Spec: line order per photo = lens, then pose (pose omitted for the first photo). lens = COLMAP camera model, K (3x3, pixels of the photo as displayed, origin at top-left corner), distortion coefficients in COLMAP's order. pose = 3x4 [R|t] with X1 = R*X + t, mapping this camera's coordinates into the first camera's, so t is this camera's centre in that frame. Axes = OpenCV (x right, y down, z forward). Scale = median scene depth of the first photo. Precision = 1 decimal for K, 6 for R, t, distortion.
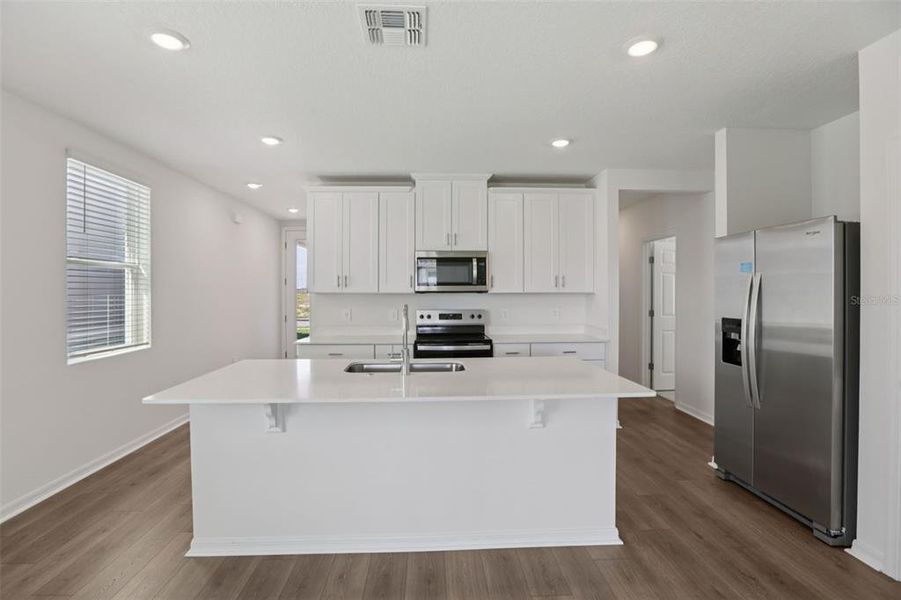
lens RADIAL K [[415.2, 0, 443.9], [0, 415.2, 295.5], [0, 0, 1]] dist [-0.046651, 0.016381]
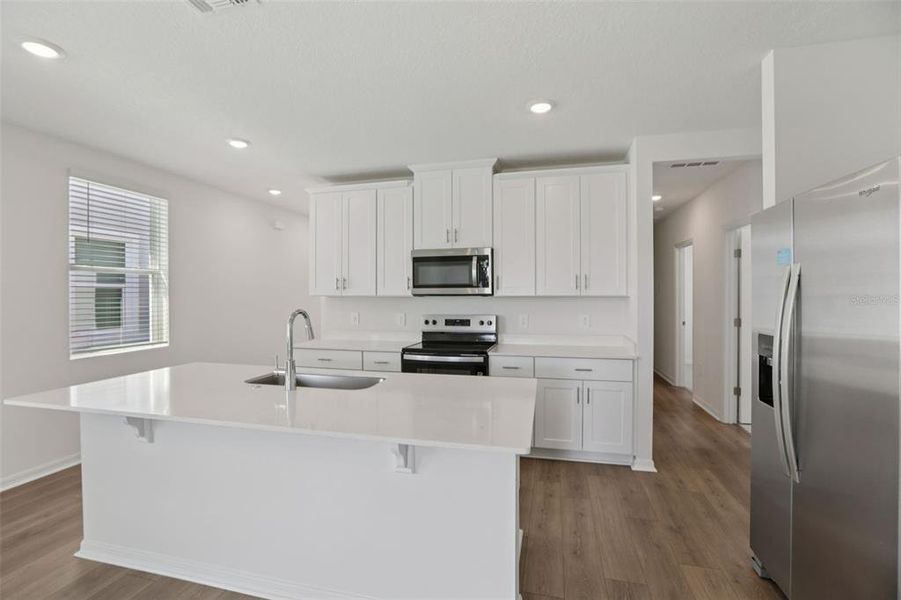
lens RADIAL K [[415.2, 0, 443.9], [0, 415.2, 295.5], [0, 0, 1]] dist [-0.046651, 0.016381]
pose [[0.957027, -0.000022, -0.289999, 0.265444], [-0.001881, 0.999978, -0.006283, -0.001878], [0.289993, 0.006559, 0.957006, 0.147844]]
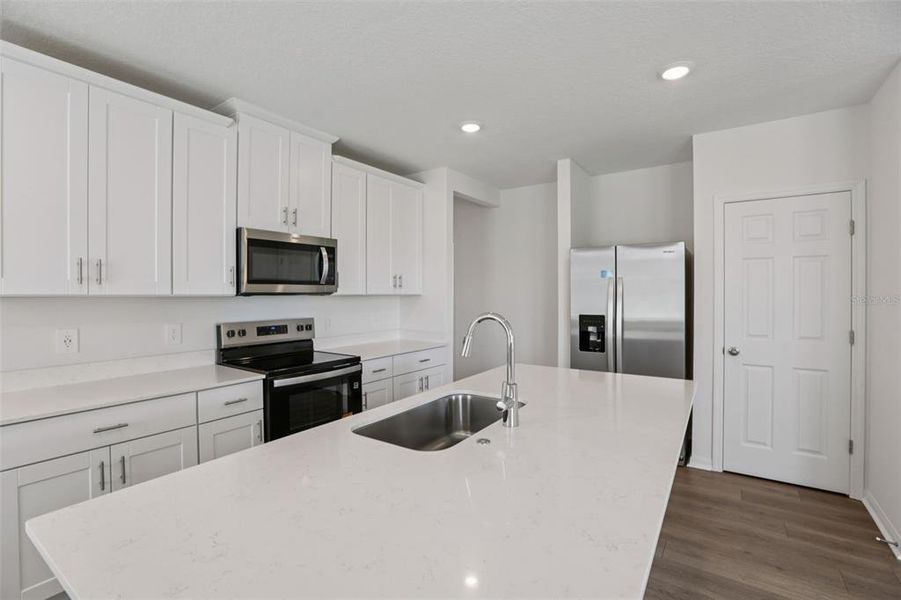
lens RADIAL K [[415.2, 0, 443.9], [0, 415.2, 295.5], [0, 0, 1]] dist [-0.046651, 0.016381]
pose [[0.604402, -0.003717, 0.796671, -0.374586], [0.006948, 0.999976, -0.000605, -0.003564], [-0.796649, 0.005901, 0.604413, 0.400074]]
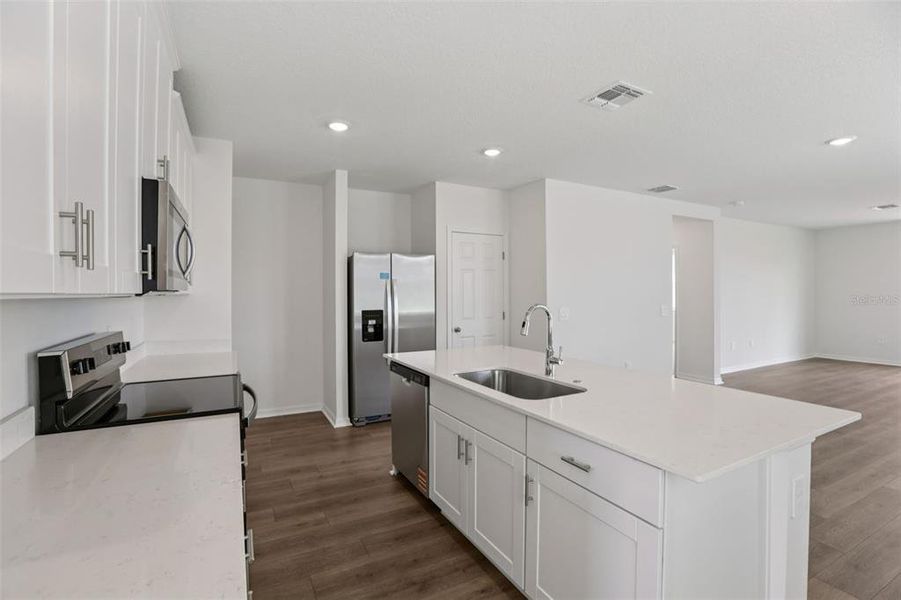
lens RADIAL K [[415.2, 0, 443.9], [0, 415.2, 295.5], [0, 0, 1]] dist [-0.046651, 0.016381]
pose [[-0.424007, -0.005116, 0.905644, -0.497987], [0.011188, 0.999878, 0.010886, -0.006483], [-0.905590, 0.014748, -0.423898, 0.932963]]
